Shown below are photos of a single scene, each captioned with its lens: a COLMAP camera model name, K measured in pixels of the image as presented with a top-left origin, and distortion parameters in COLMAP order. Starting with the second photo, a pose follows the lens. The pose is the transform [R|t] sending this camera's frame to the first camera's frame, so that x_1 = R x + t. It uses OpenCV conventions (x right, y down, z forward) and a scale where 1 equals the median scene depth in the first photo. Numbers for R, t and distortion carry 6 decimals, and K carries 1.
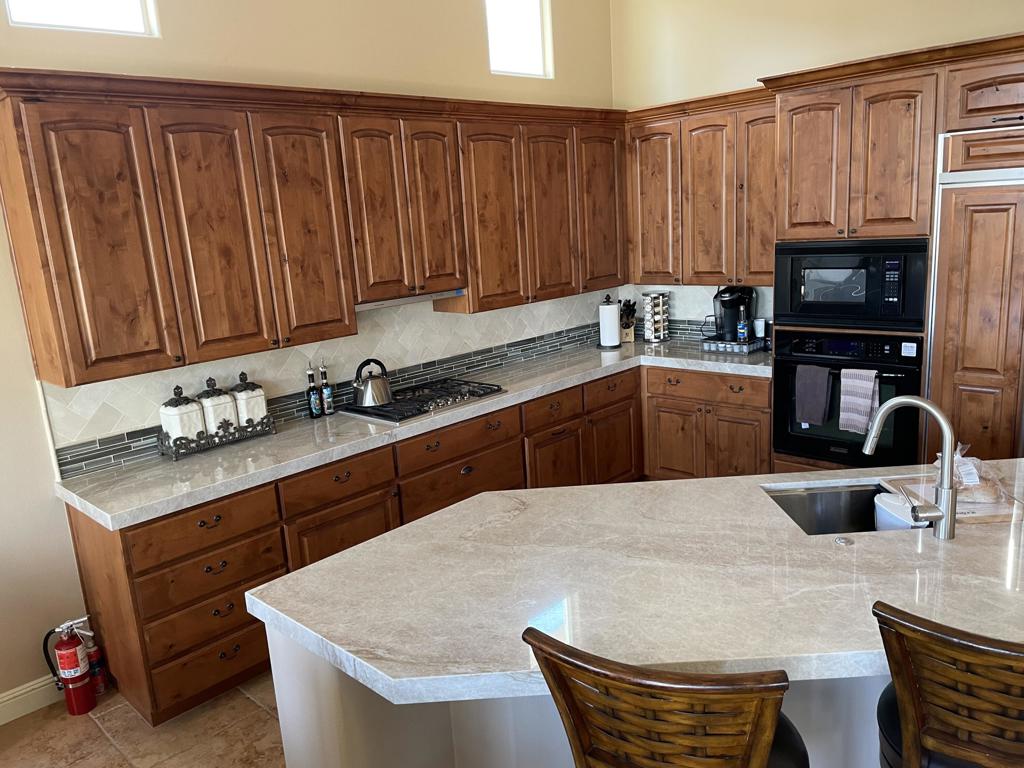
lens RADIAL K [[781.6, 0, 515.9], [0, 781.6, 382.9], [0, 0, 1]] dist [0.048717, -0.054839]
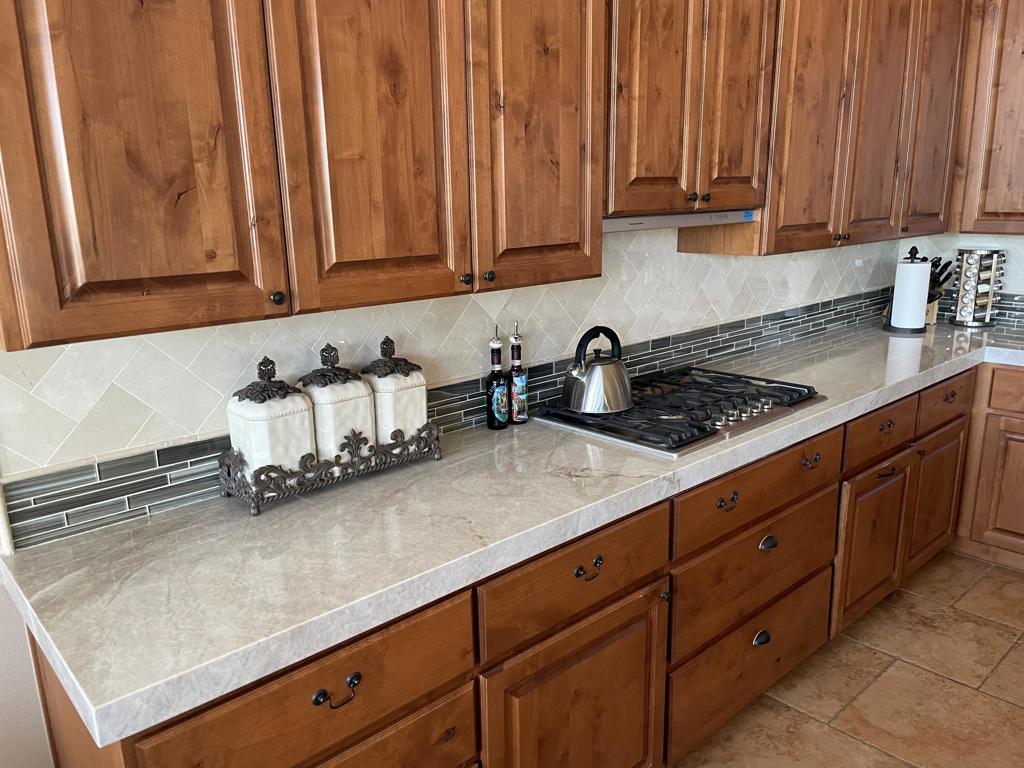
lens RADIAL K [[781.6, 0, 508.7], [0, 781.6, 388.2], [0, 0, 1]] dist [0.048717, -0.054839]
pose [[0.996486, 0.061178, -0.057202, -0.242390], [-0.059252, 0.997637, 0.034773, -0.003056], [0.059194, -0.031262, 0.997757, 0.506211]]
